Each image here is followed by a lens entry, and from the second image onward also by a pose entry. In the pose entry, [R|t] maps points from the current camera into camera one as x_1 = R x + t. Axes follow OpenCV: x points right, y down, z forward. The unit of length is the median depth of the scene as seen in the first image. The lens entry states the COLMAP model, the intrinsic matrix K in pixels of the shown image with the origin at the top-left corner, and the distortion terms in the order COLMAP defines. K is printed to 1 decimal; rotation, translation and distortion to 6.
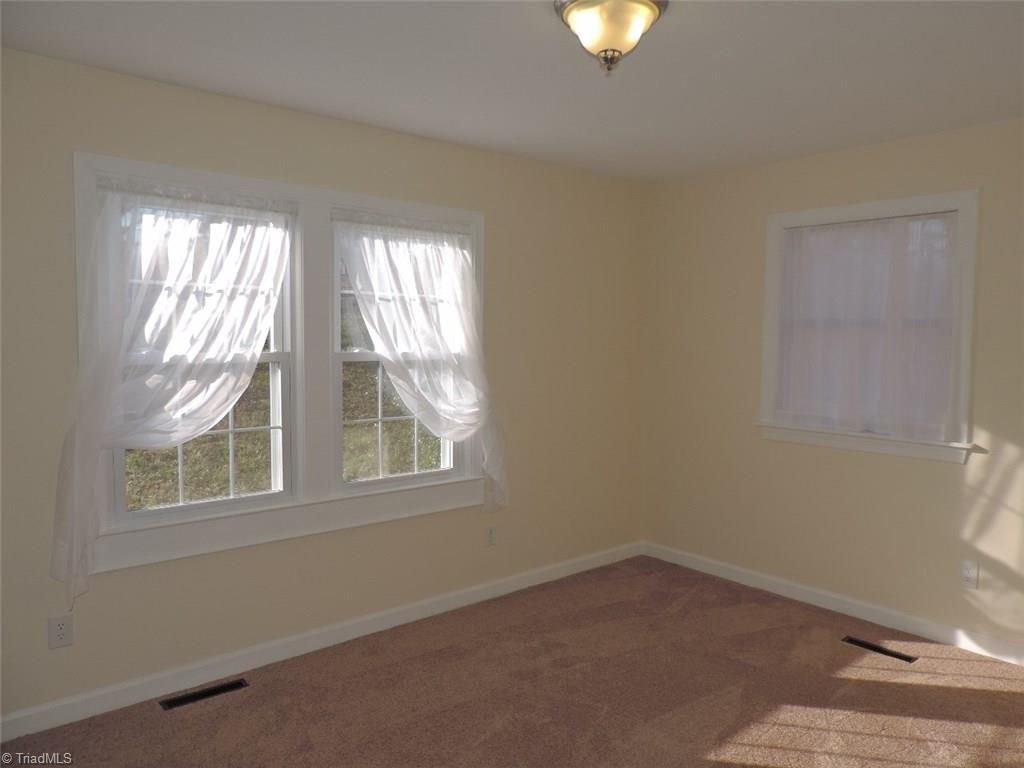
lens RADIAL K [[738.5, 0, 501.6], [0, 738.5, 385.1], [0, 0, 1]] dist [-0.031622, 0.001070]
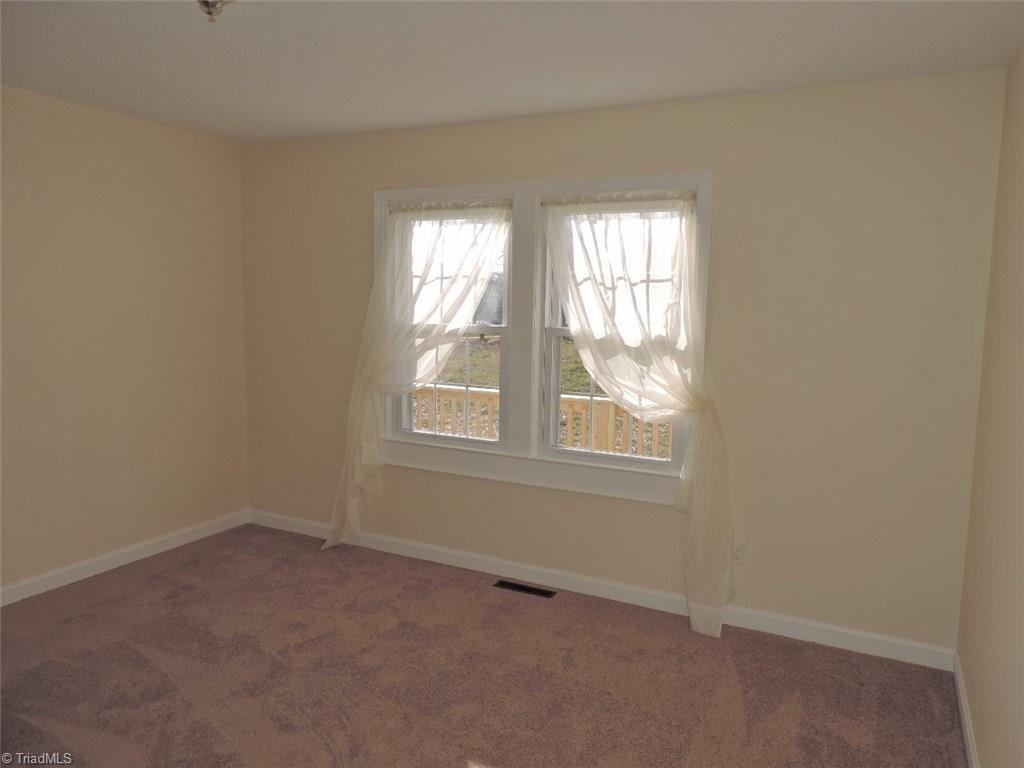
lens RADIAL K [[628.7, 0, 512.3], [0, 628.7, 402.2], [0, 0, 1]] dist [0.002000, 0.000728]
pose [[0.406963, 0.133793, -0.903593, 0.614094], [-0.081146, 0.990599, 0.110129, -0.033406], [0.909833, 0.028504, 0.413994, 0.557002]]
